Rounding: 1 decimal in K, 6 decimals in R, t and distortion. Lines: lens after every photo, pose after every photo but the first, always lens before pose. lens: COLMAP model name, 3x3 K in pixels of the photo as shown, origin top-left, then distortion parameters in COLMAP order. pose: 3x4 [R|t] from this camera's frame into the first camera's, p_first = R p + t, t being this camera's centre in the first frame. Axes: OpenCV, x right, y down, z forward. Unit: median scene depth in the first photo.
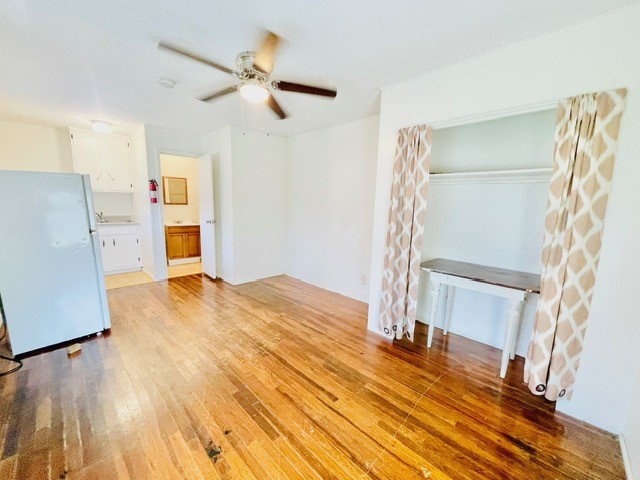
lens RADIAL K [[257.9, 0, 316.3], [0, 257.9, 242.8], [0, 0, 1]] dist [-0.003645, 0.000661]
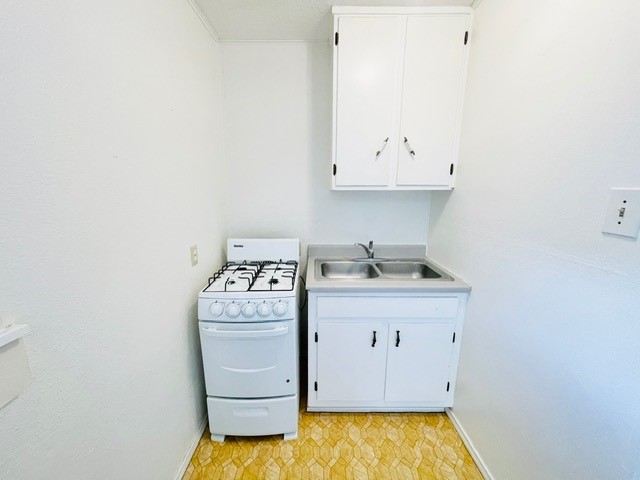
lens RADIAL K [[257.9, 0, 317.2], [0, 257.9, 243.3], [0, 0, 1]] dist [-0.003645, 0.000661]
pose [[0.694135, 0.119219, -0.709904, -0.954748], [-0.089269, 0.992834, 0.079447, -0.218294], [0.714288, 0.008226, 0.699803, 1.032876]]
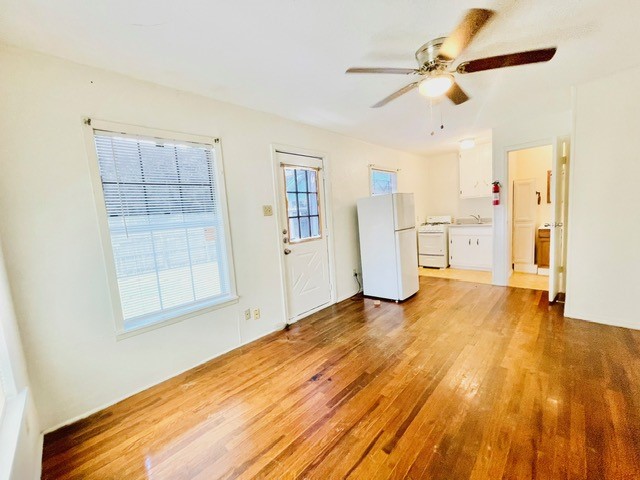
lens RADIAL K [[257.9, 0, 316.0], [0, 257.9, 241.3], [0, 0, 1]] dist [-0.003645, 0.000661]
pose [[-0.001501, 0.077403, -0.996999, 0.502749], [-0.081276, 0.993692, 0.077269, -0.051993], [0.996690, 0.081148, 0.004800, 0.440925]]
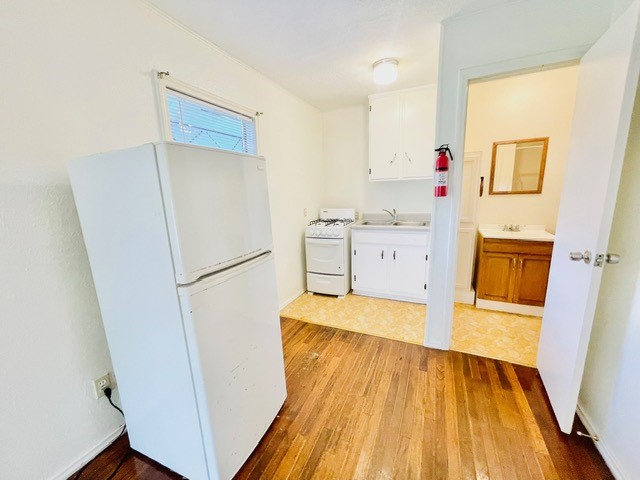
lens RADIAL K [[257.9, 0, 316.9], [0, 257.9, 244.1], [0, 0, 1]] dist [-0.003645, 0.000661]
pose [[0.336873, 0.157154, -0.928342, -0.347271], [-0.098322, 0.986453, 0.131312, -0.150427], [0.936402, 0.047041, 0.347761, 0.863672]]
